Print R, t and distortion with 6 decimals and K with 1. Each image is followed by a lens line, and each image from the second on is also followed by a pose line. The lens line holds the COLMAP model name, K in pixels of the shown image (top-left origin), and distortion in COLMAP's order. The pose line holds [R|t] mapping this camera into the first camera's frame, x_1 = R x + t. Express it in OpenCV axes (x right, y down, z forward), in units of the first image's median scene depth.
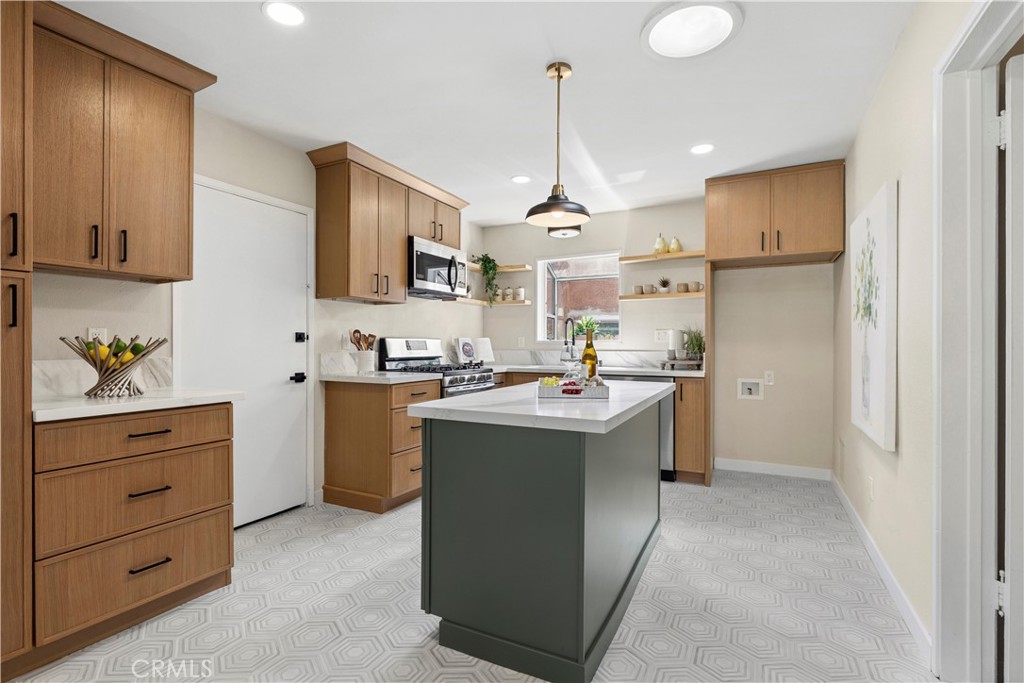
lens RADIAL K [[480.5, 0, 514.8], [0, 480.5, 342.5], [0, 0, 1]] dist [0.000132, -0.000059]
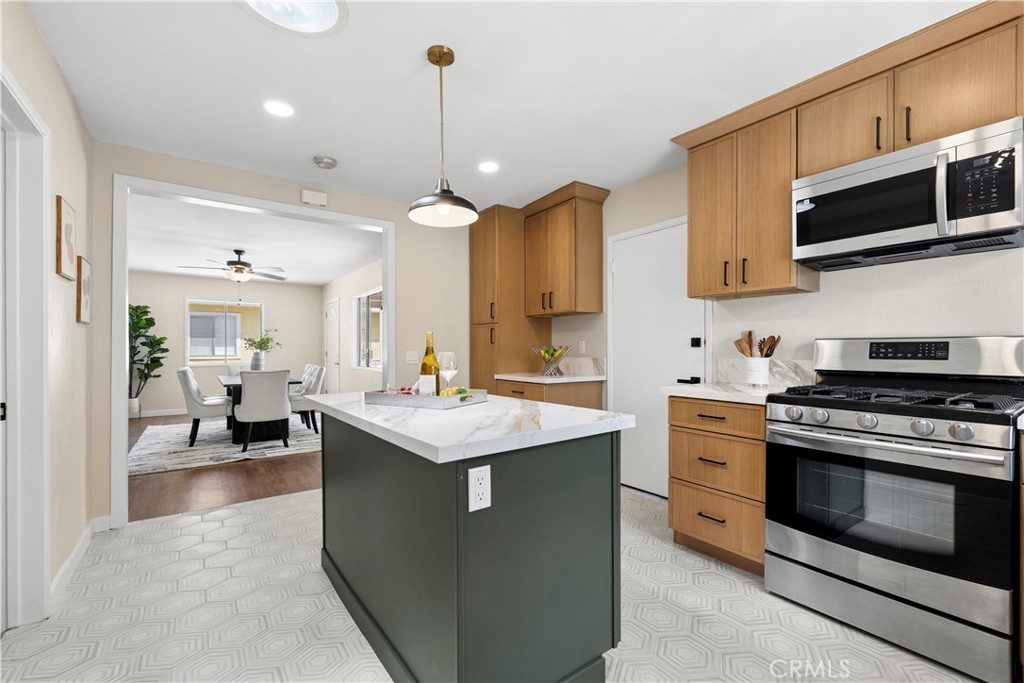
lens RADIAL K [[445.3, 0, 514.4], [0, 445.3, 350.5], [0, 0, 1]] dist [0.003654, 0.000172]
pose [[-0.464337, 0.006582, -0.885634, 0.605295], [0.009553, 0.999951, 0.002422, 0.000866], [0.885607, -0.007336, -0.464377, 1.174748]]
